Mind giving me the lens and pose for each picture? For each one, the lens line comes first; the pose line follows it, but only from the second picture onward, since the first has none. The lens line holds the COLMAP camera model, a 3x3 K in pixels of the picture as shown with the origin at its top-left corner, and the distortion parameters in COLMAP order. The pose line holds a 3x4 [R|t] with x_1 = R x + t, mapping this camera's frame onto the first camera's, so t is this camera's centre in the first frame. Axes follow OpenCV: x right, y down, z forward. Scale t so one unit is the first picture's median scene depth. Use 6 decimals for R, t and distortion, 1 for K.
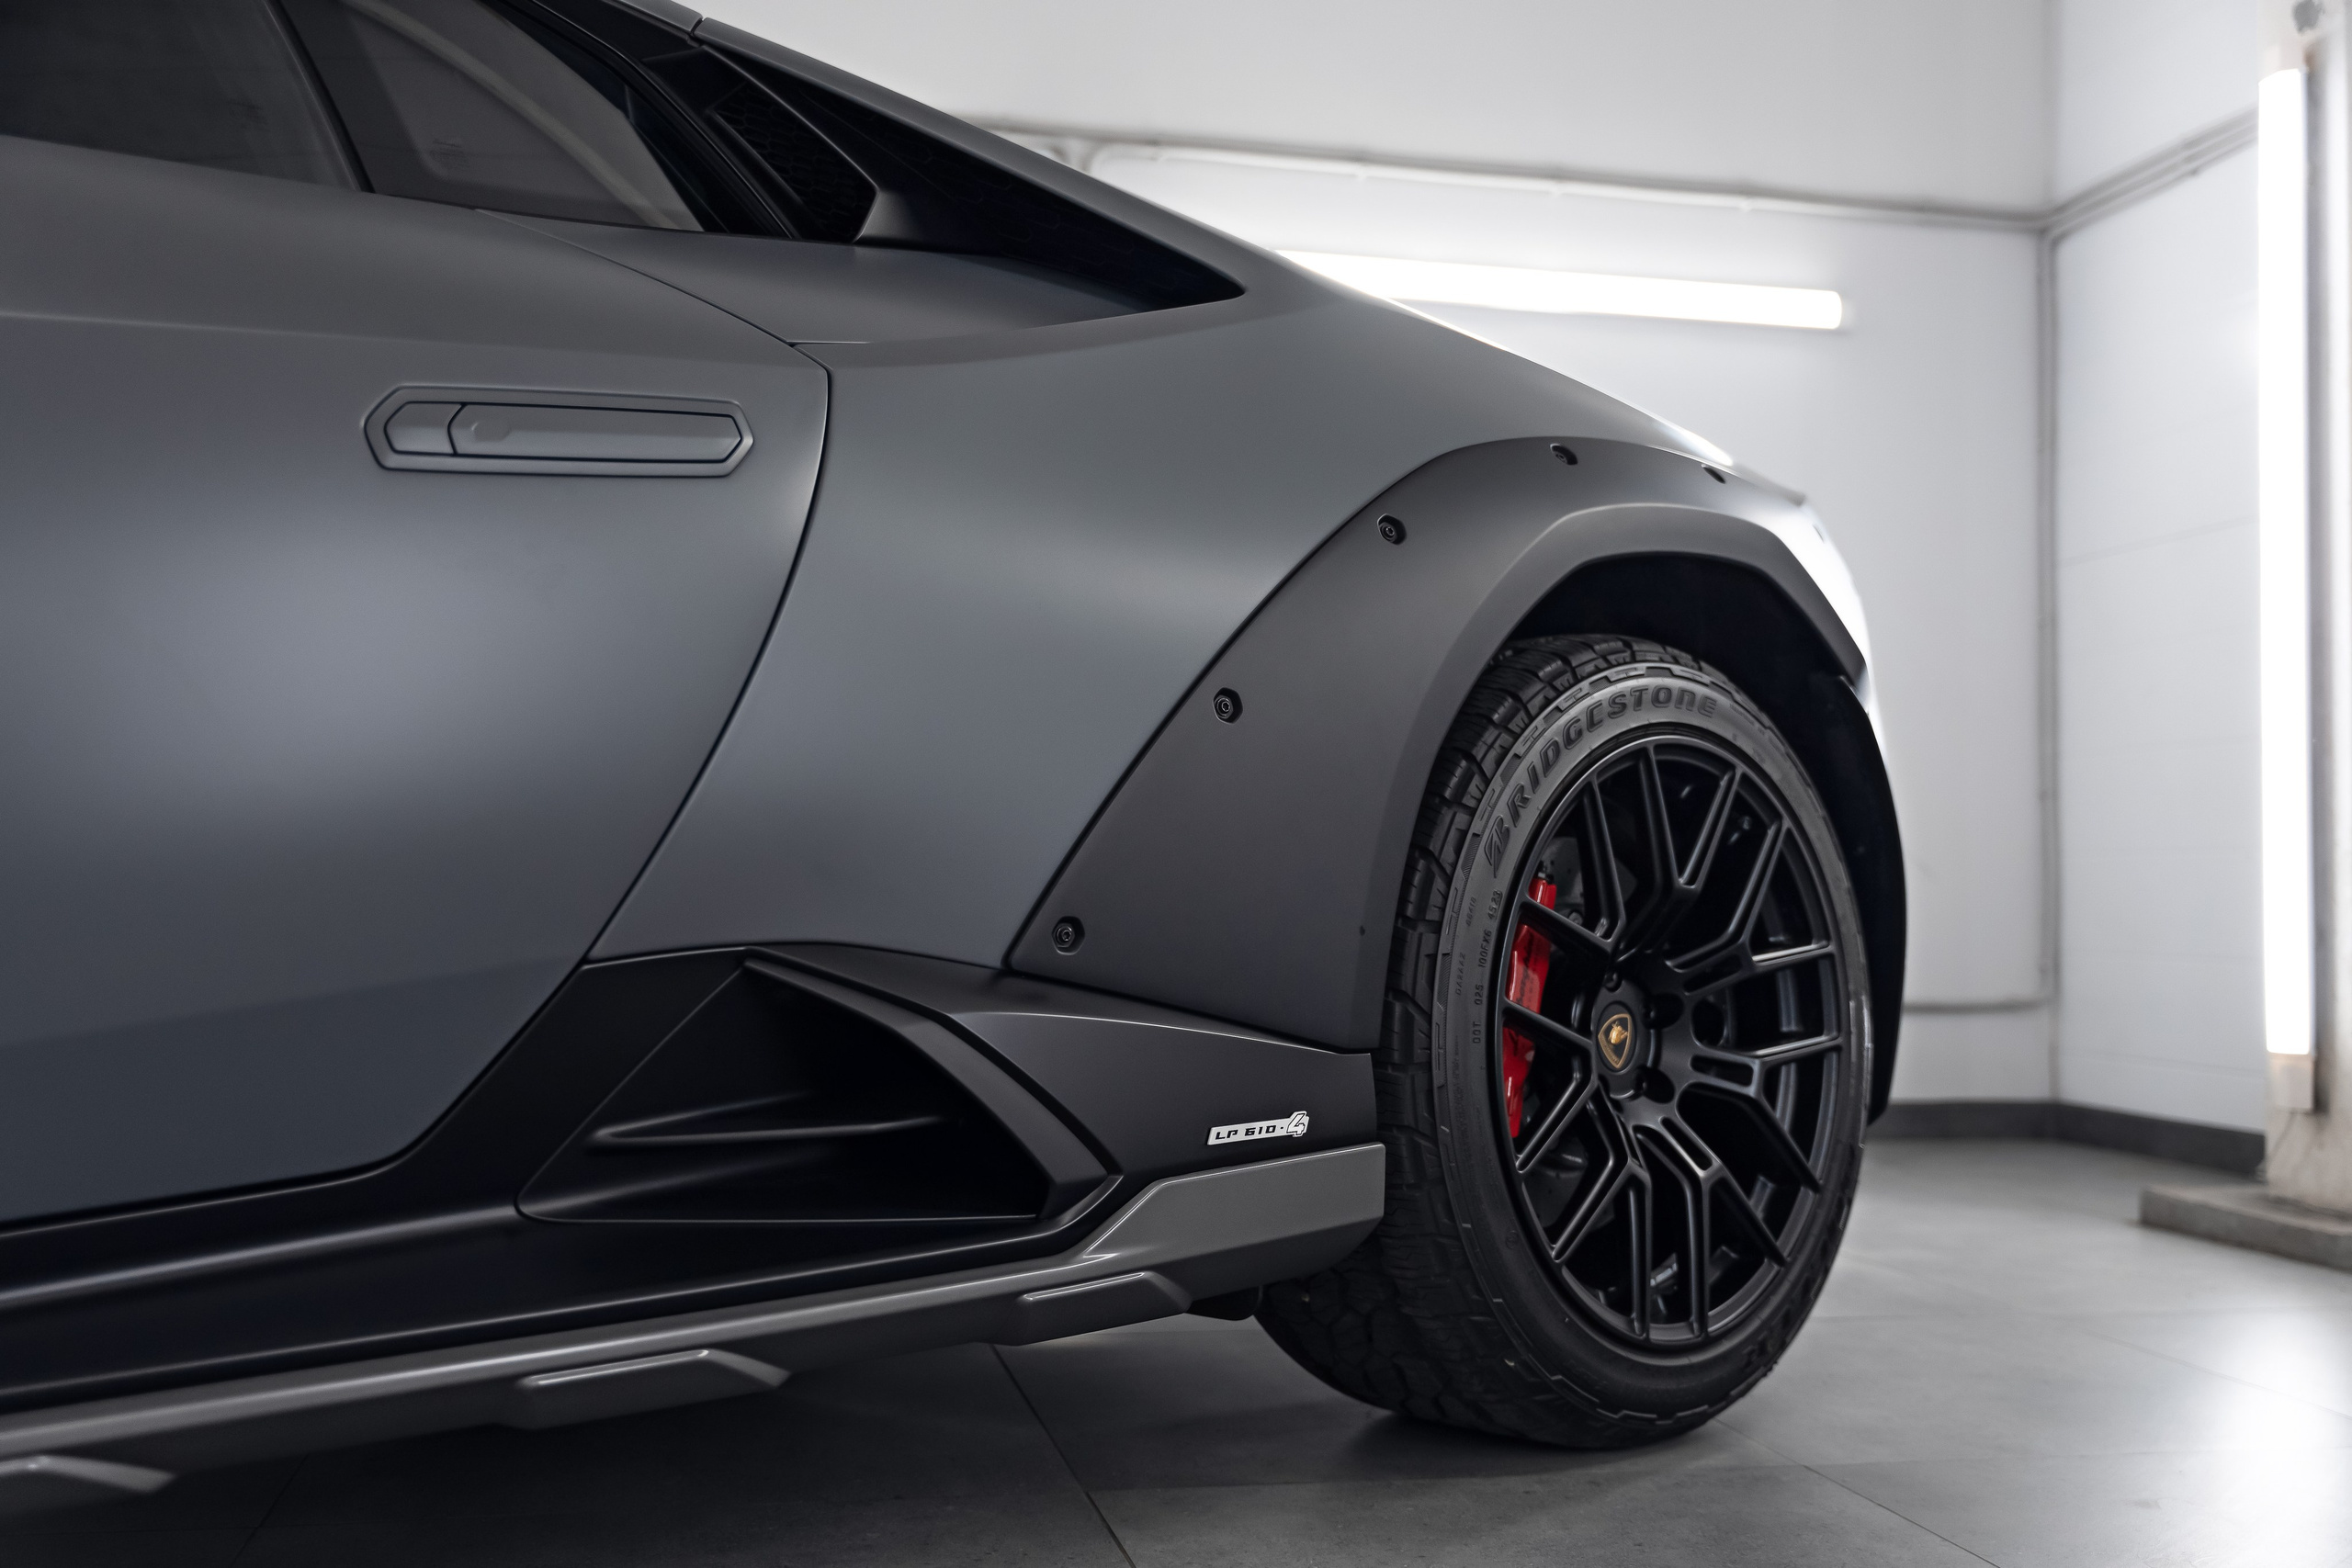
lens RADIAL K [[2276.7, 0, 1184.0], [0, 2276.7, 765.2], [0, 0, 1]] dist [0.015525, 0.000000]
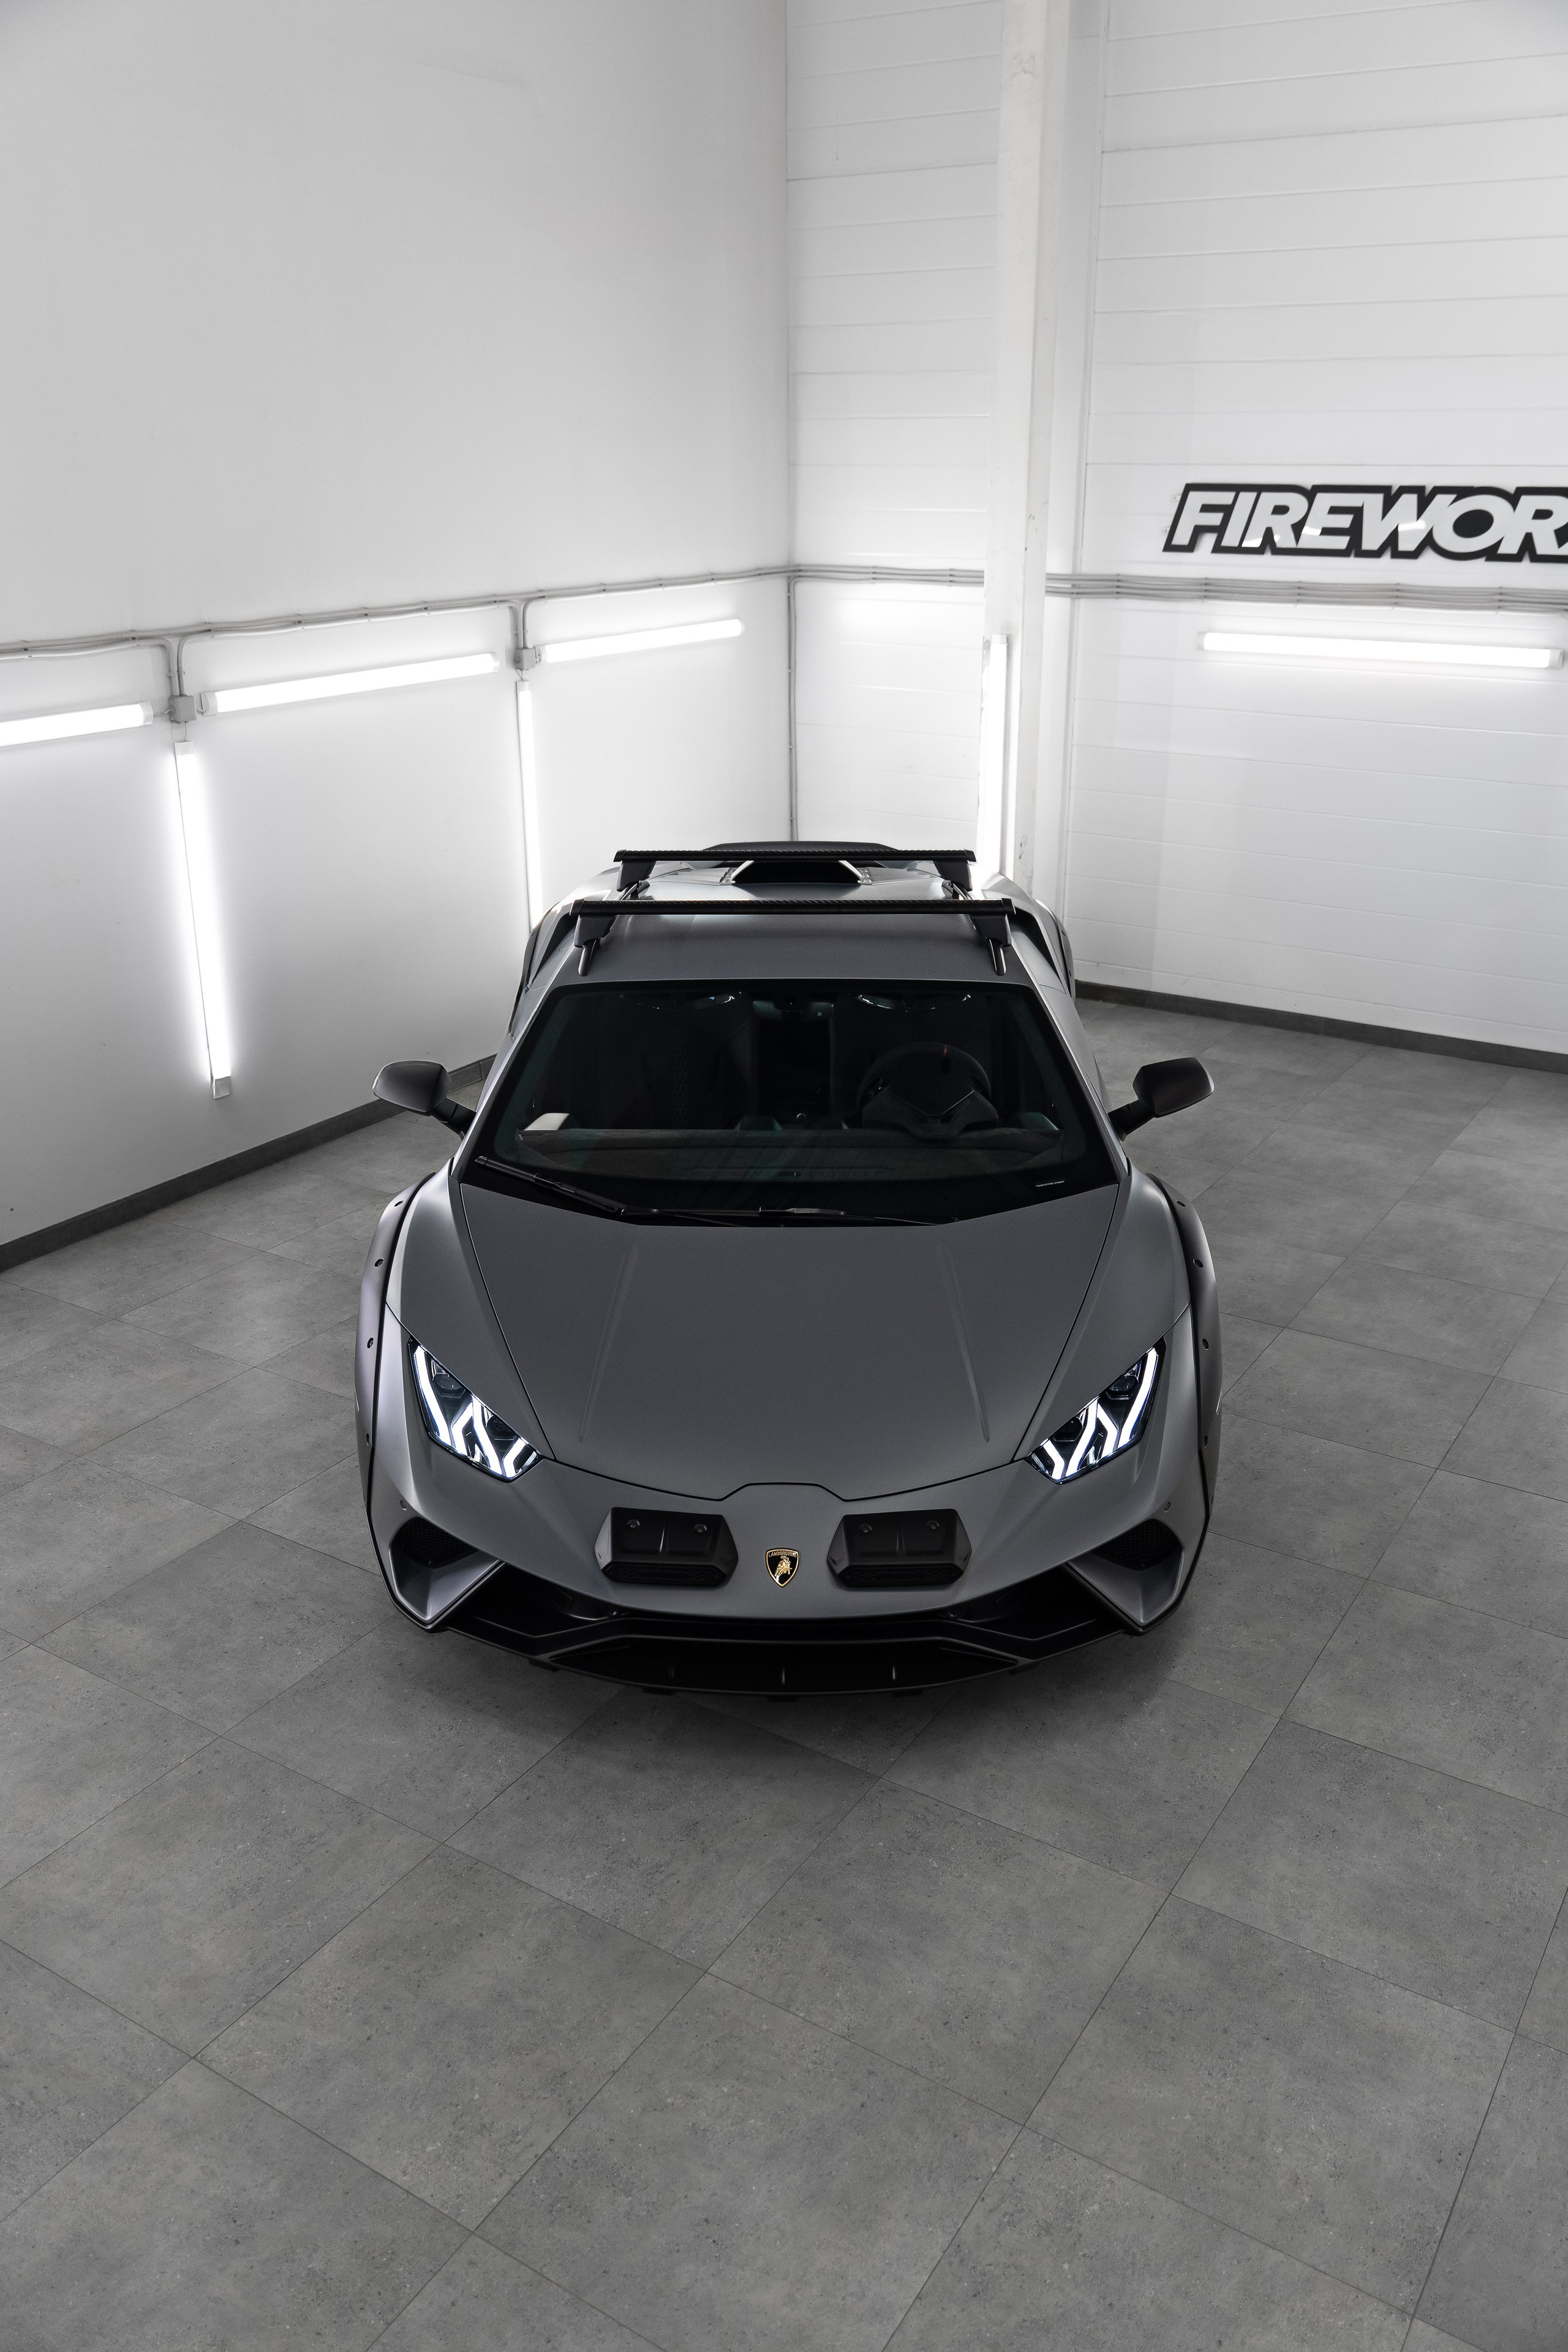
lens RADIAL K [[1890.5, 0, 780.0], [0, 1890.5, 1166.2], [0, 0, 1]] dist [0.000043, -0.011777]
pose [[0.708182, -0.265642, 0.654150, -2.368736], [-0.024072, 0.916896, 0.398400, -1.017675], [-0.705619, -0.297887, 0.642935, -0.914200]]
